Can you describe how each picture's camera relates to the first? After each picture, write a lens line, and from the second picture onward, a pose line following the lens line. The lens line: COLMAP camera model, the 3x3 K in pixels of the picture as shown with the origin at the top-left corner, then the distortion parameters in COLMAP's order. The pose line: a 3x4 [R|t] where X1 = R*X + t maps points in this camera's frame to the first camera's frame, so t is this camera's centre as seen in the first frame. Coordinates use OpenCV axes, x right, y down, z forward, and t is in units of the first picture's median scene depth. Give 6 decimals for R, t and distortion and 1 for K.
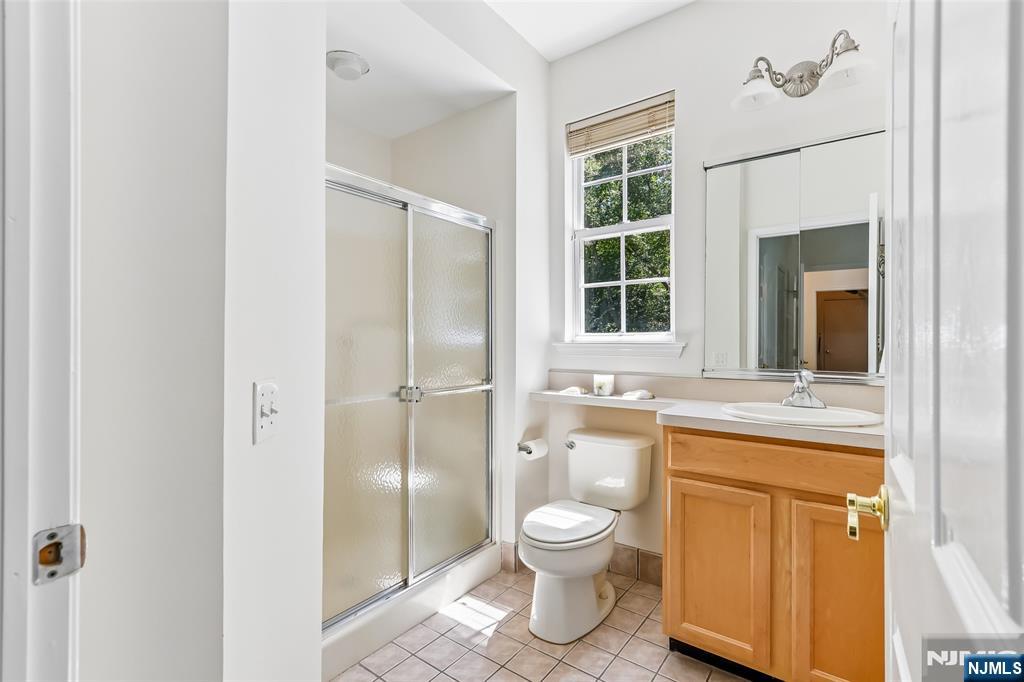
lens RADIAL K [[473.4, 0, 512.2], [0, 473.4, 341.1], [0, 0, 1]] dist [-0.003463, 0.002866]
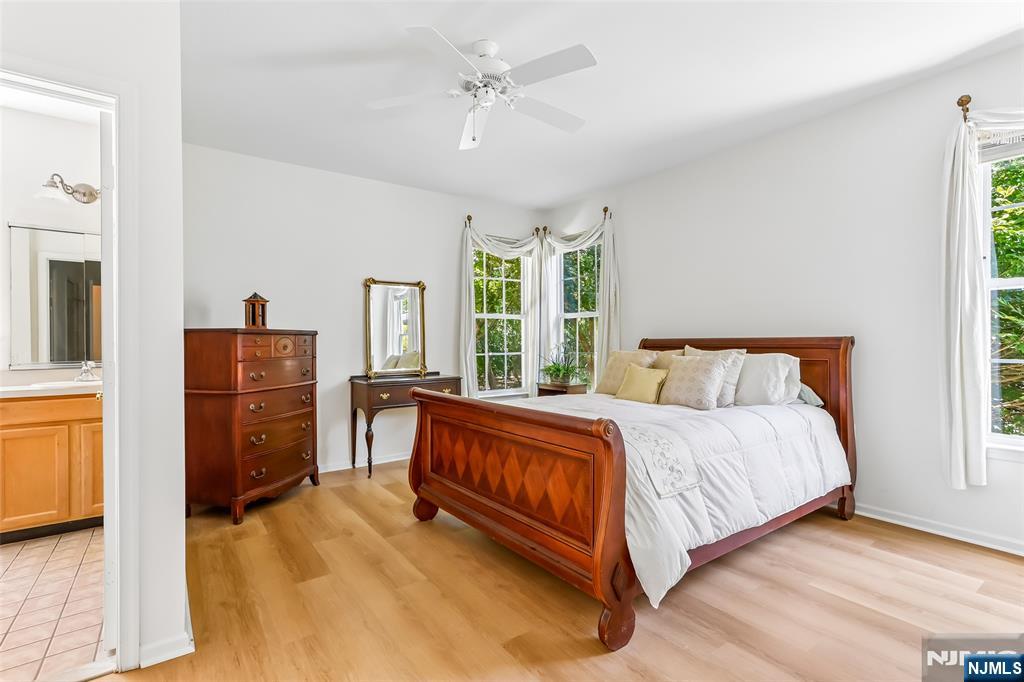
lens RADIAL K [[473.4, 0, 512.6], [0, 473.4, 342.8], [0, 0, 1]] dist [-0.003463, 0.002866]
pose [[0.296029, -0.011466, 0.955110, -0.597700], [0.005180, 0.999933, 0.010399, -0.015017], [-0.955165, 0.001869, 0.296068, -1.031249]]
